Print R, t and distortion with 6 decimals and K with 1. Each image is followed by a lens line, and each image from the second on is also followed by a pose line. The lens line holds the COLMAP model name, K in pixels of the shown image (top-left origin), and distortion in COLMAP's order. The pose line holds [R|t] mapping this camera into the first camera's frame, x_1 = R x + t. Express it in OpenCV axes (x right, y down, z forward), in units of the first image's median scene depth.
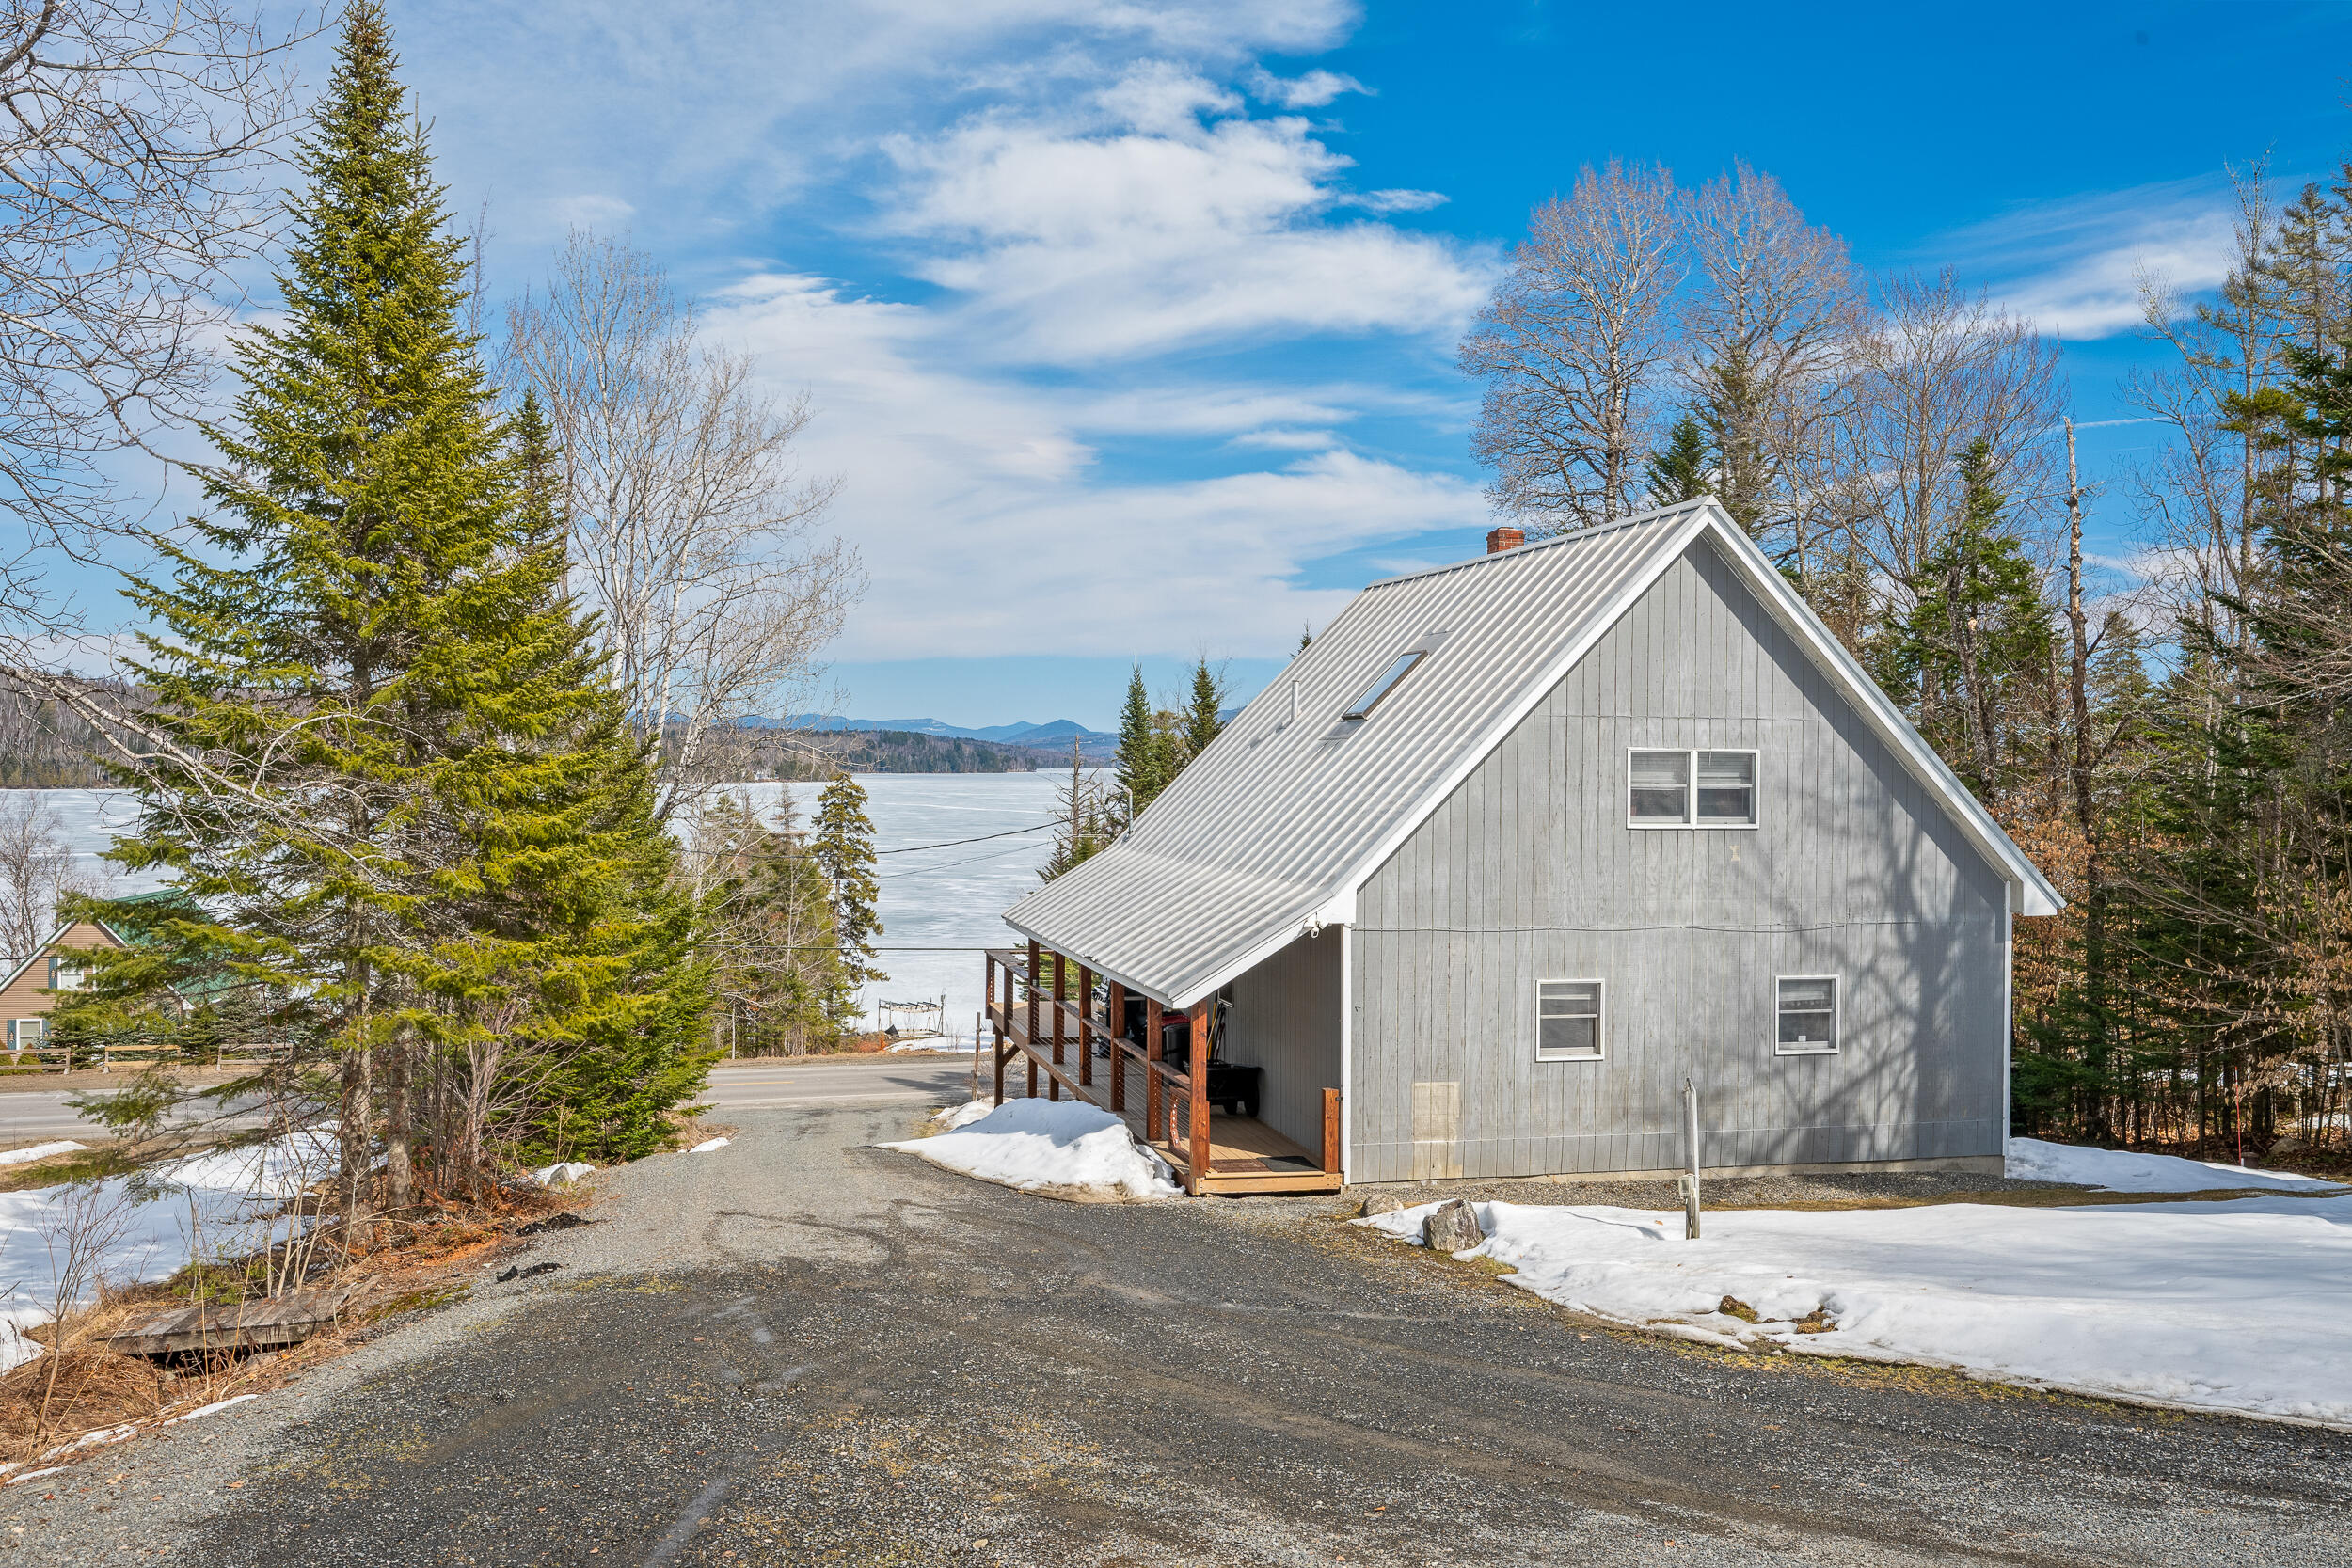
lens RADIAL K [[2026.3, 0, 1172.9], [0, 2026.3, 774.6], [0, 0, 1]] dist [-0.011685, -0.000809]
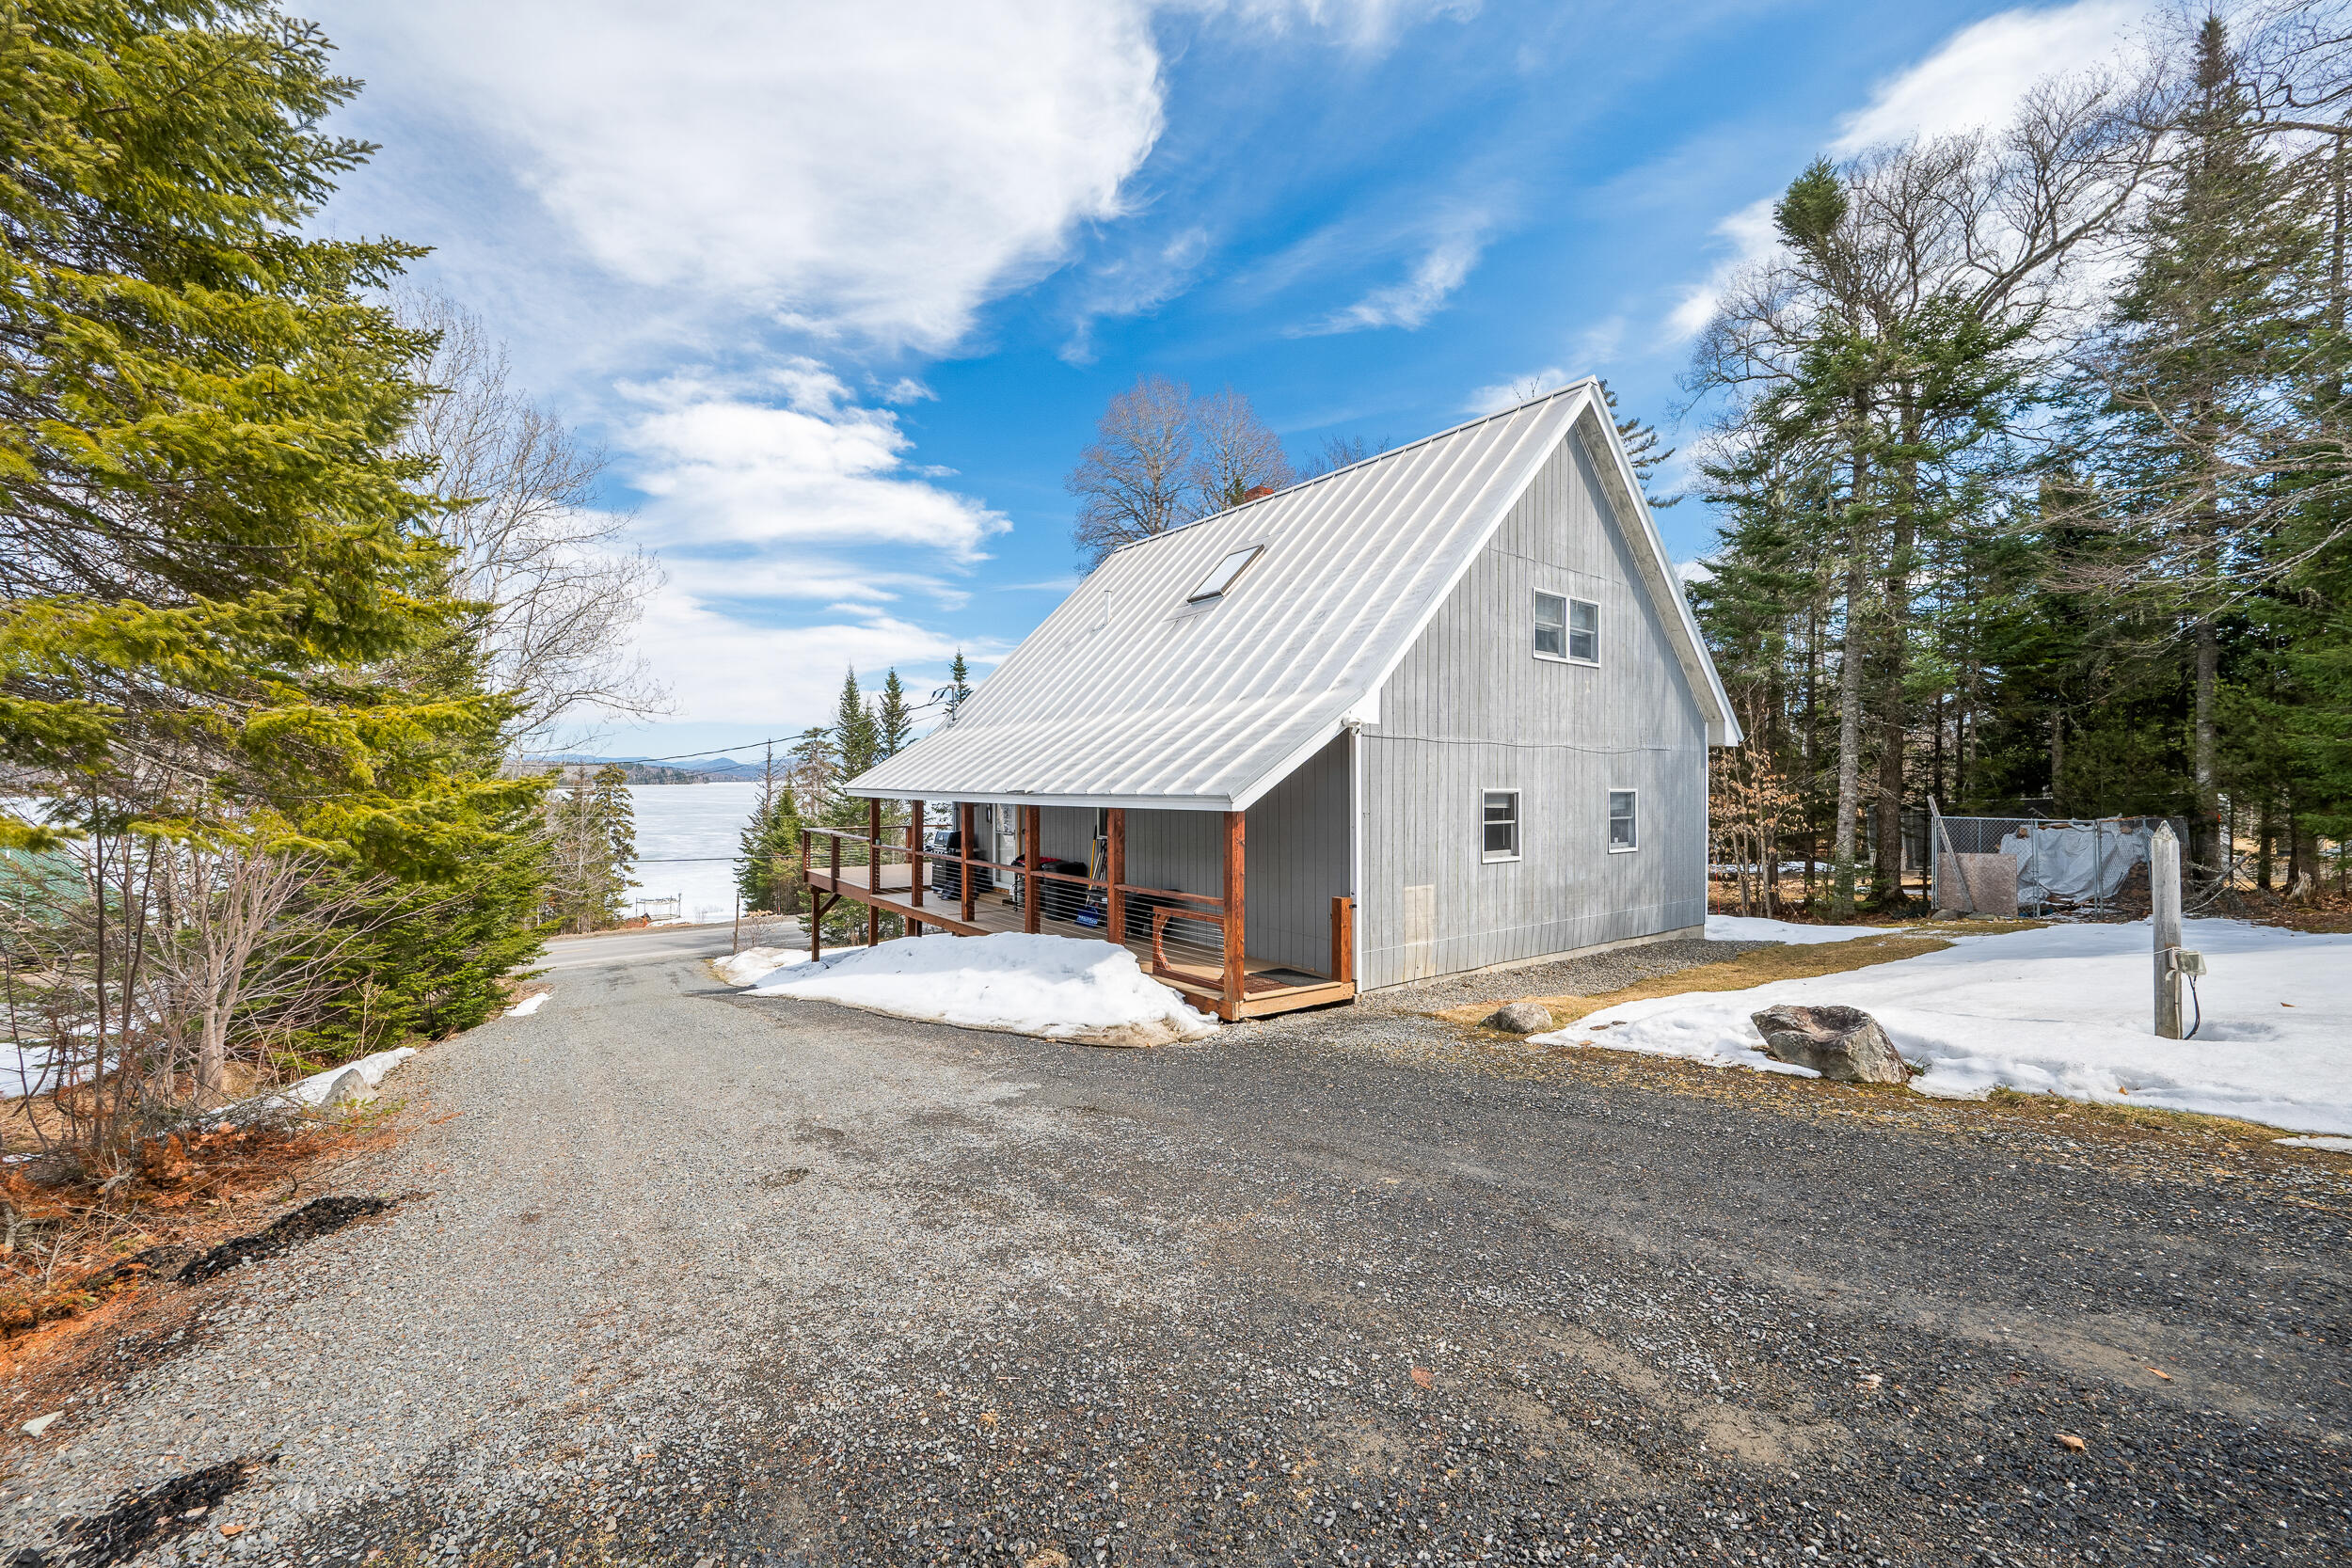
lens RADIAL K [[924.4, 0, 1183.4], [0, 924.4, 787.7], [0, 0, 1]] dist [-0.000454, 0.000372]
pose [[0.917935, -0.007496, 0.396661, -0.119071], [0.006119, 0.999970, 0.004737, 0.069589], [-0.396684, -0.001921, 0.917953, 0.433421]]
